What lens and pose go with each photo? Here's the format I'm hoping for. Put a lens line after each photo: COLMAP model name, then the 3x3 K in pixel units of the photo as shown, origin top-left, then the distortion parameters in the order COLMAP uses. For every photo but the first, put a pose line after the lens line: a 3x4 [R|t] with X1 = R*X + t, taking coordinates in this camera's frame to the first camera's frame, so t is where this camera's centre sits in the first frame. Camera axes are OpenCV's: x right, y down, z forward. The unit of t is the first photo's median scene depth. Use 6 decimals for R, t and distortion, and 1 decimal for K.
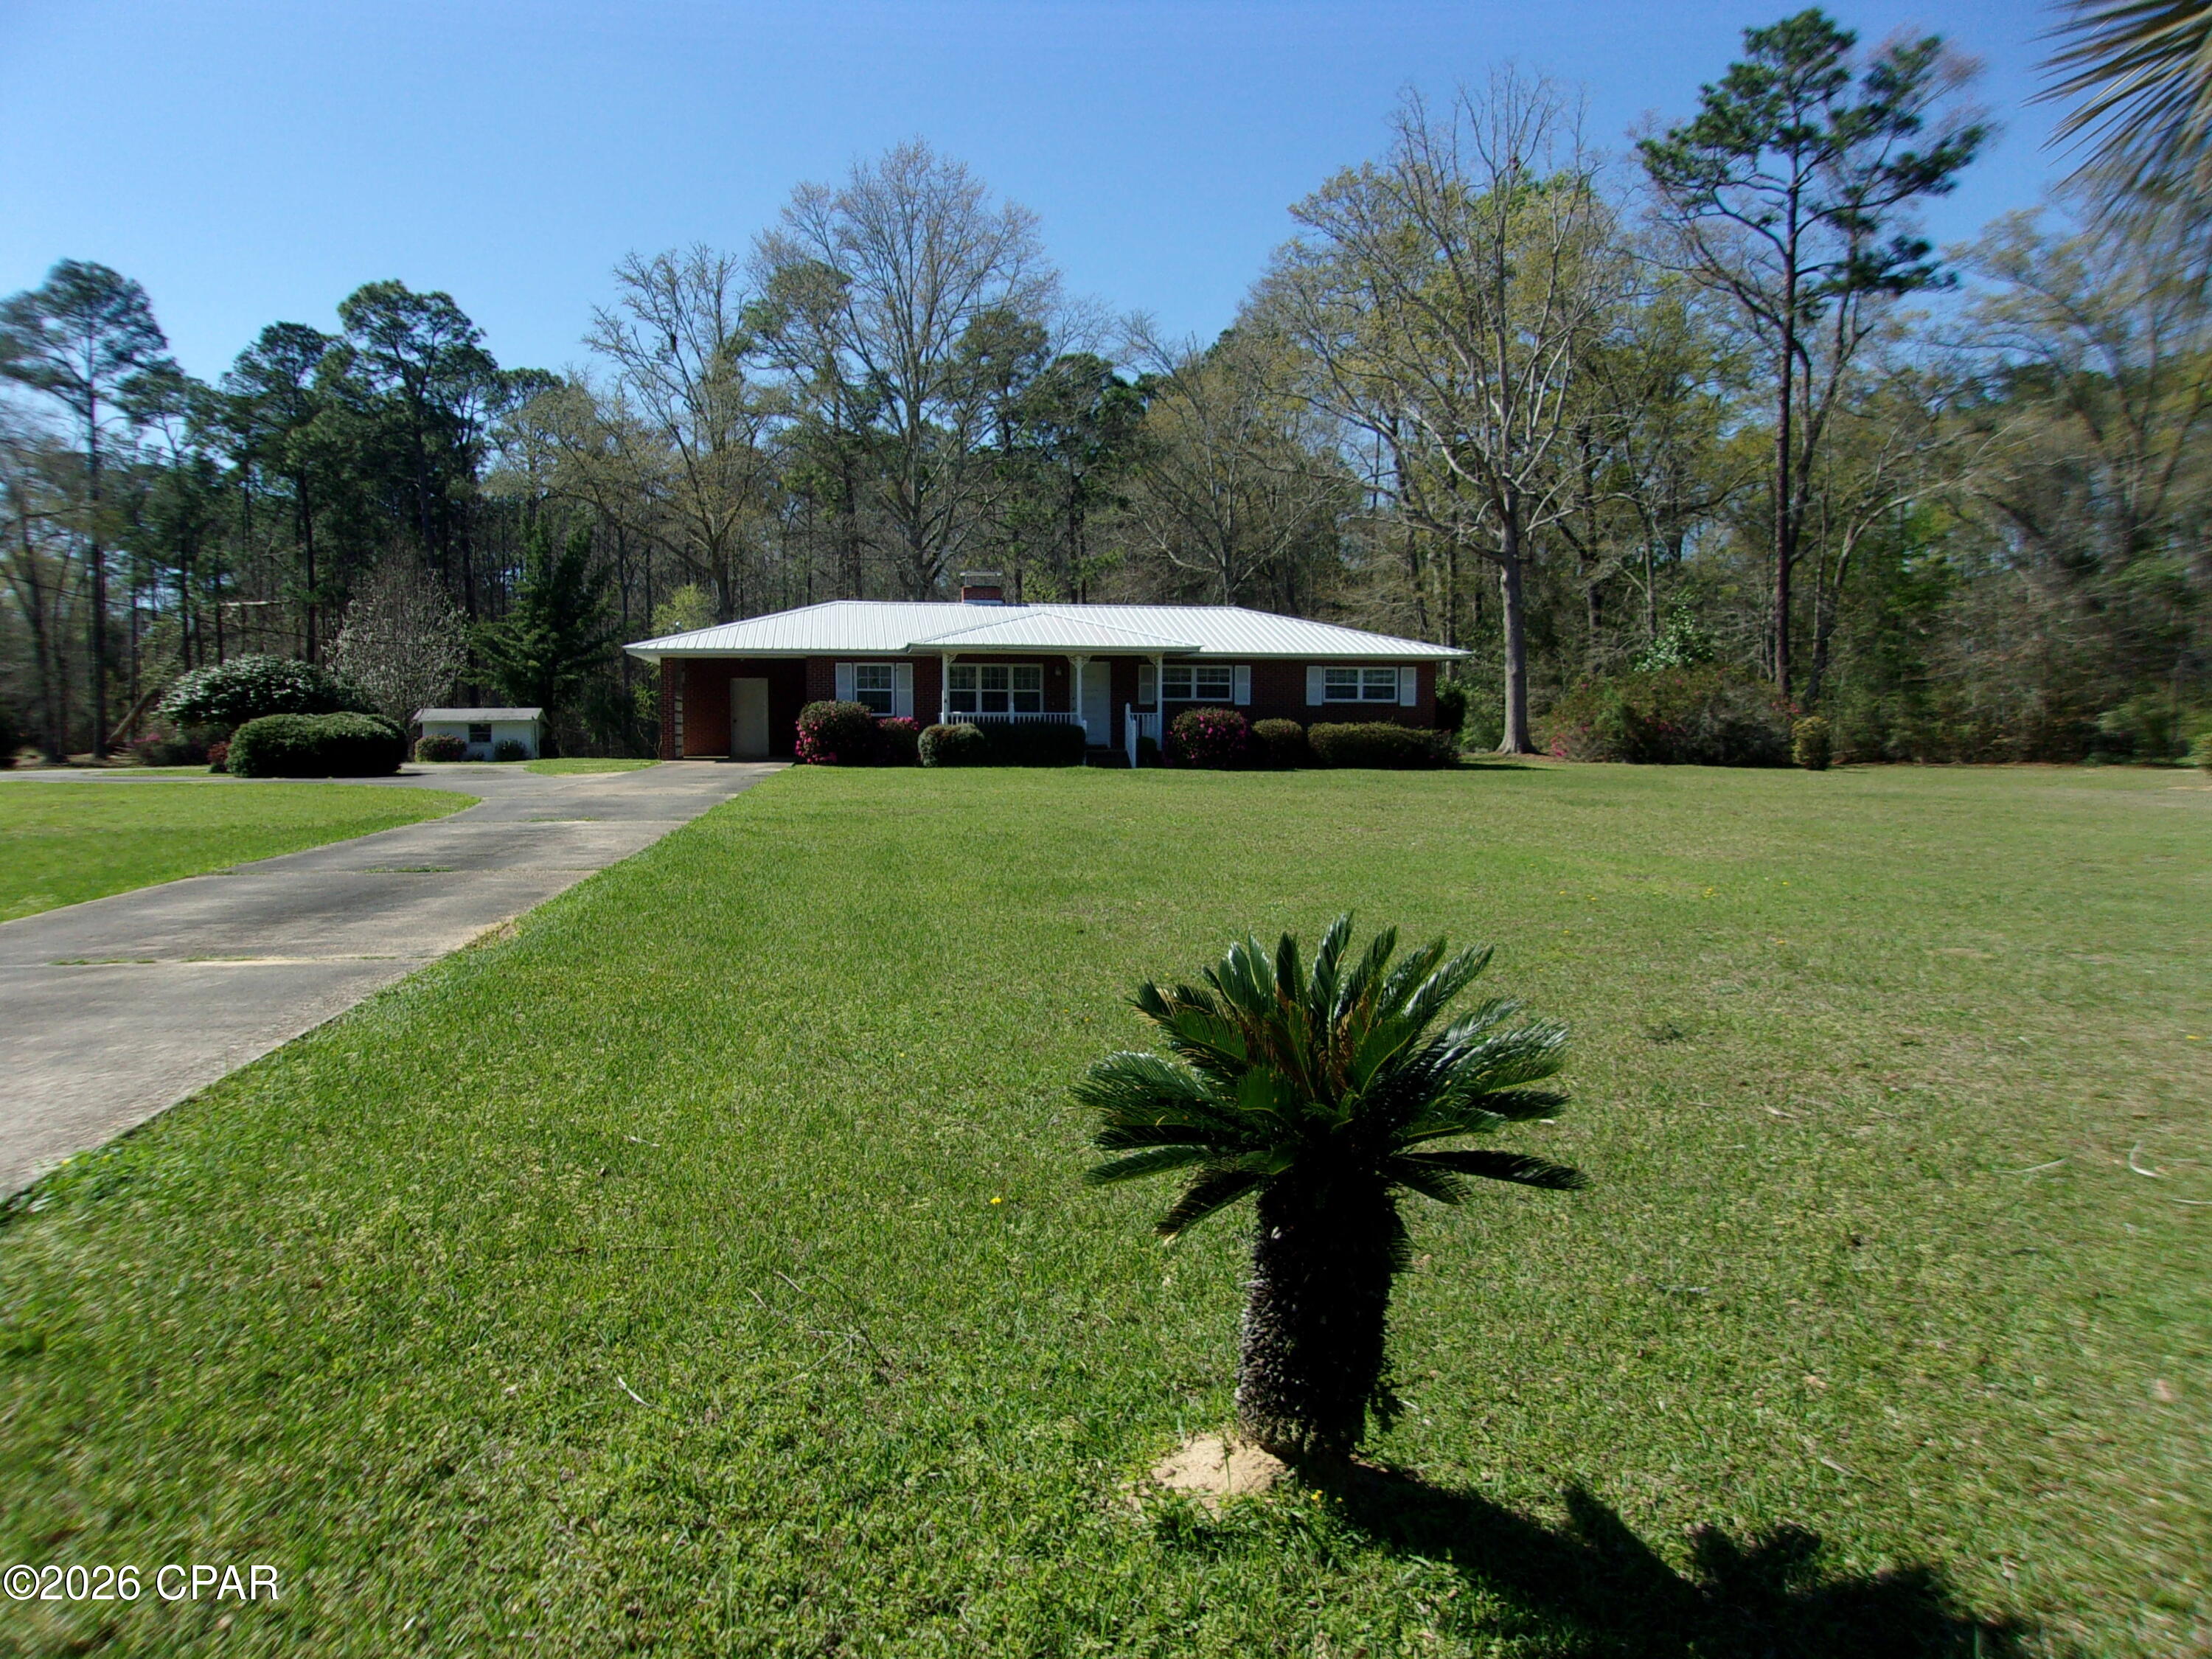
lens RADIAL K [[1783.2, 0, 1106.0], [0, 1783.2, 829.5], [0, 0, 1]] dist [-0.044120, -0.000640]
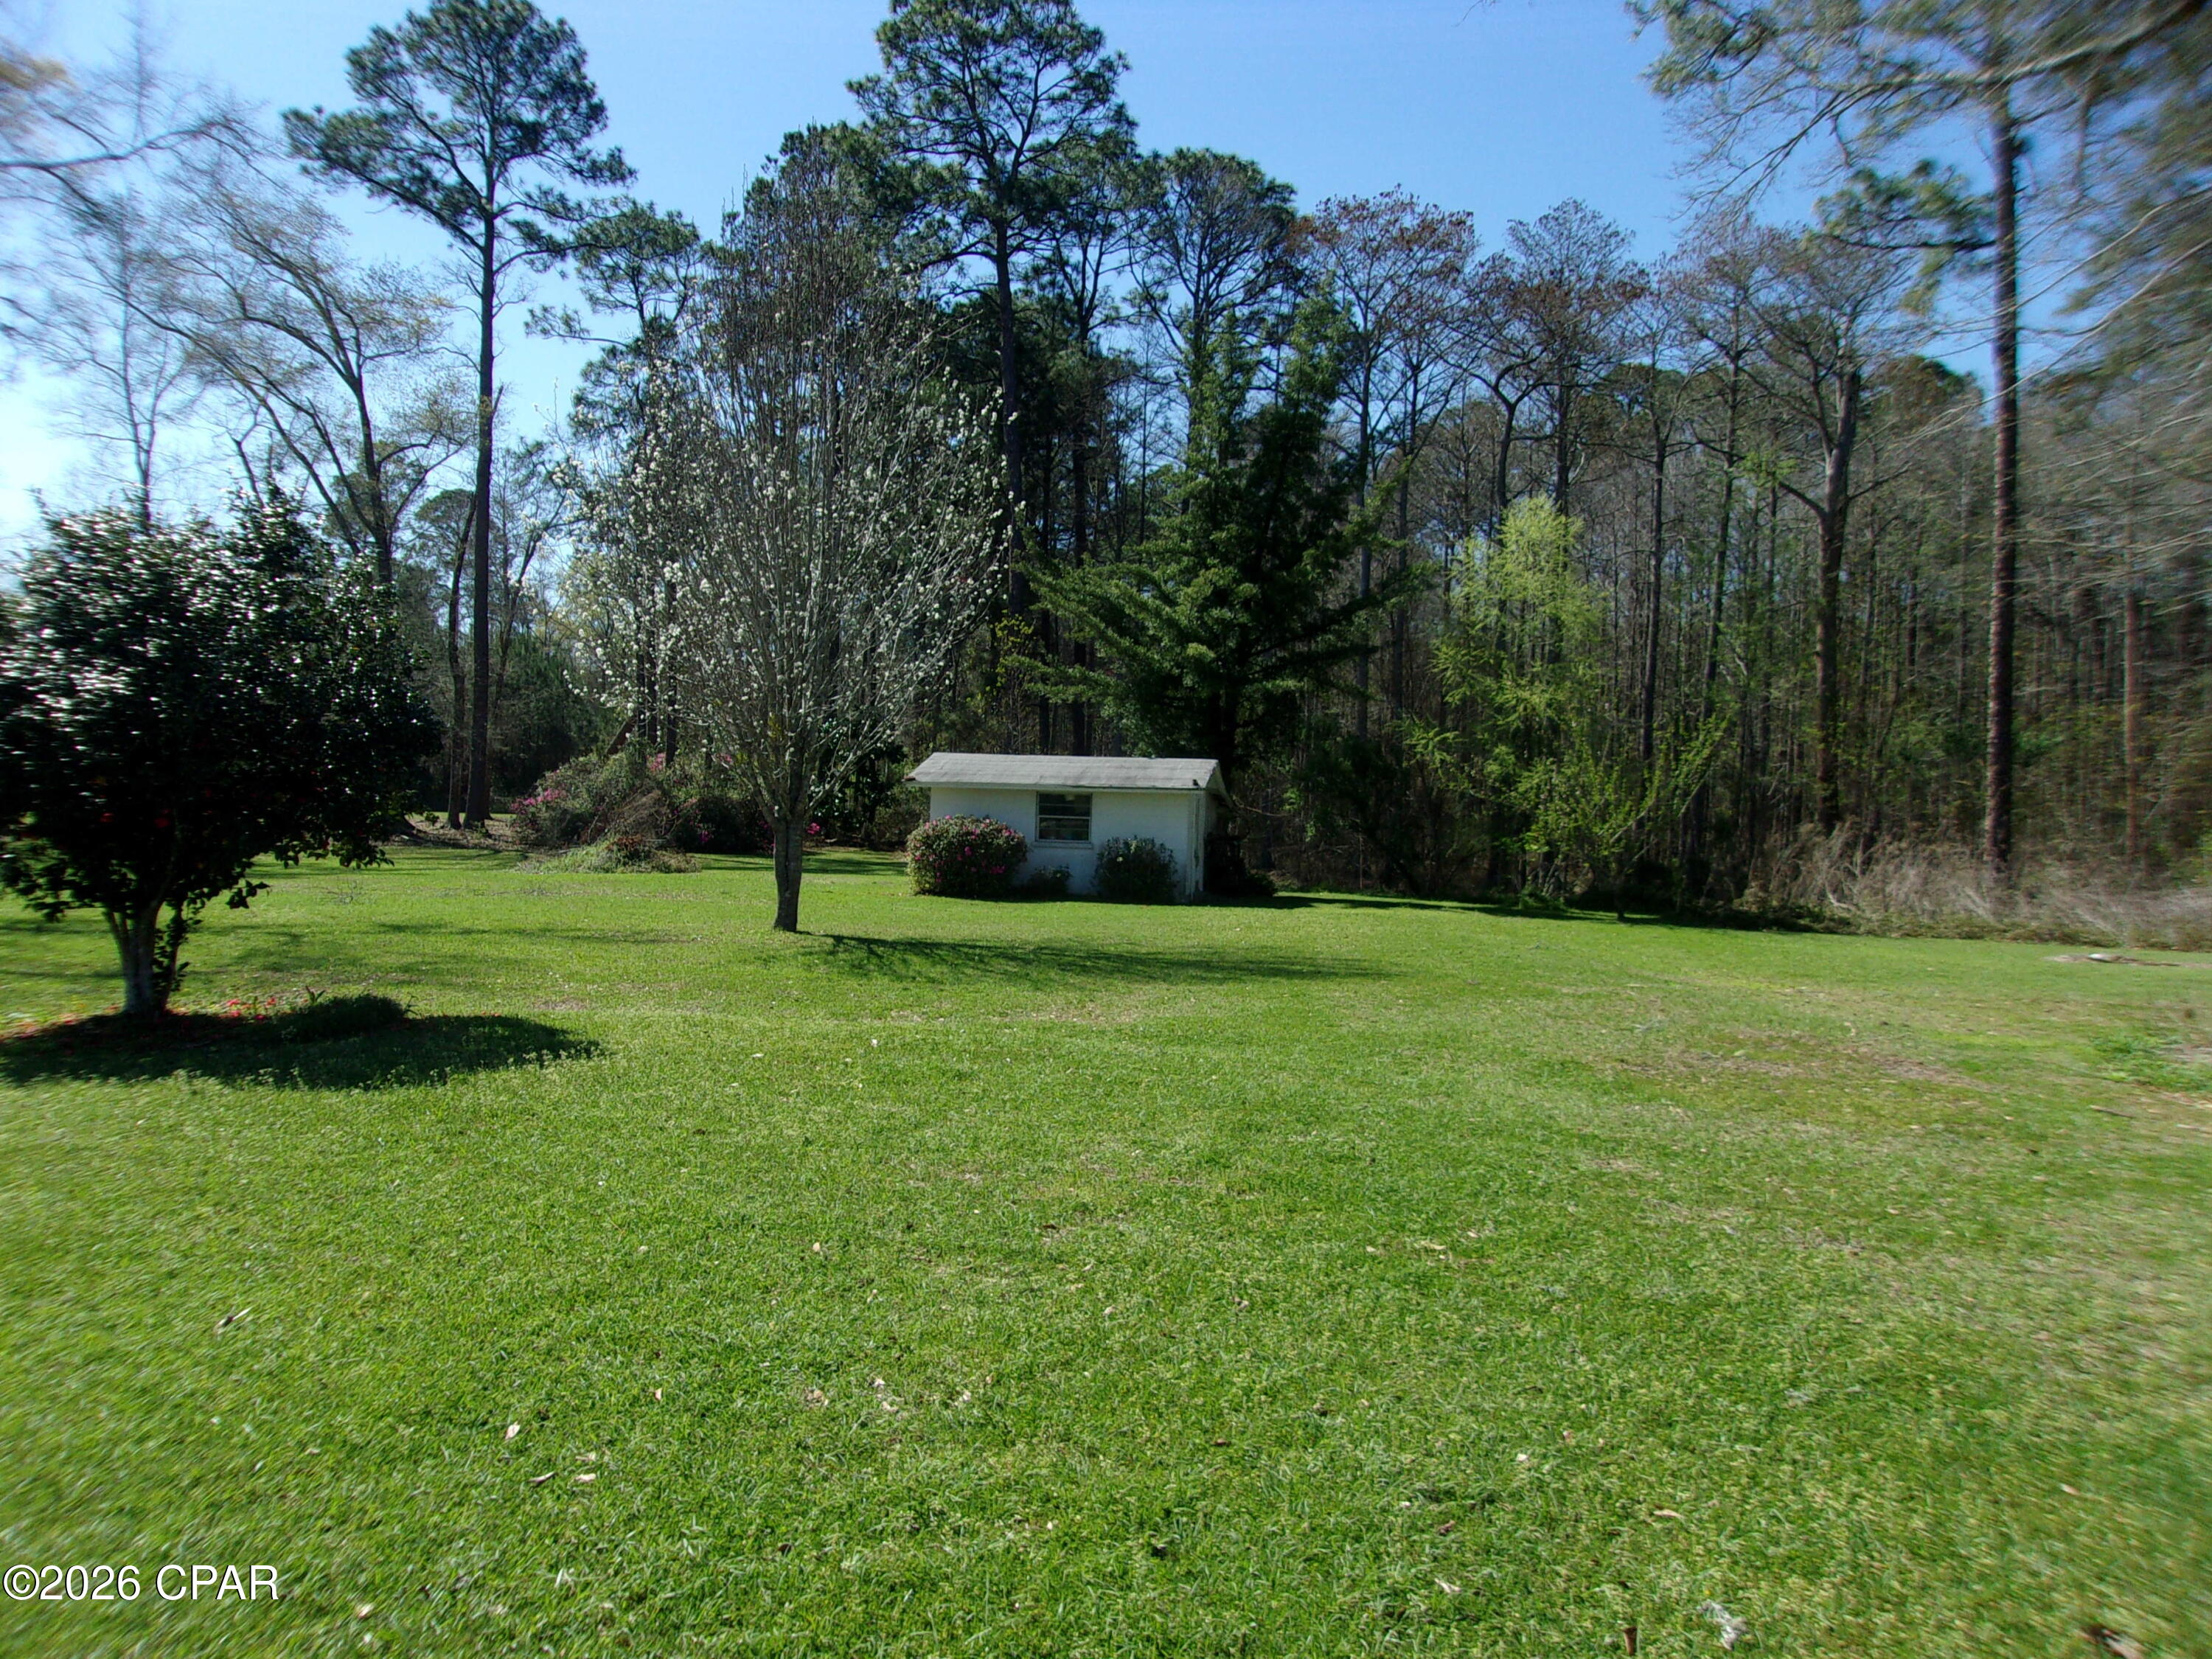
lens RADIAL K [[1678.6, 0, 1106.0], [0, 1678.6, 829.5], [0, 0, 1]] dist [0.058606, -0.001839]
pose [[0.940237, 0.038267, -0.338365, -0.205848], [-0.051429, 0.998225, -0.030018, -0.038697], [0.336616, 0.045626, 0.940536, 0.616969]]
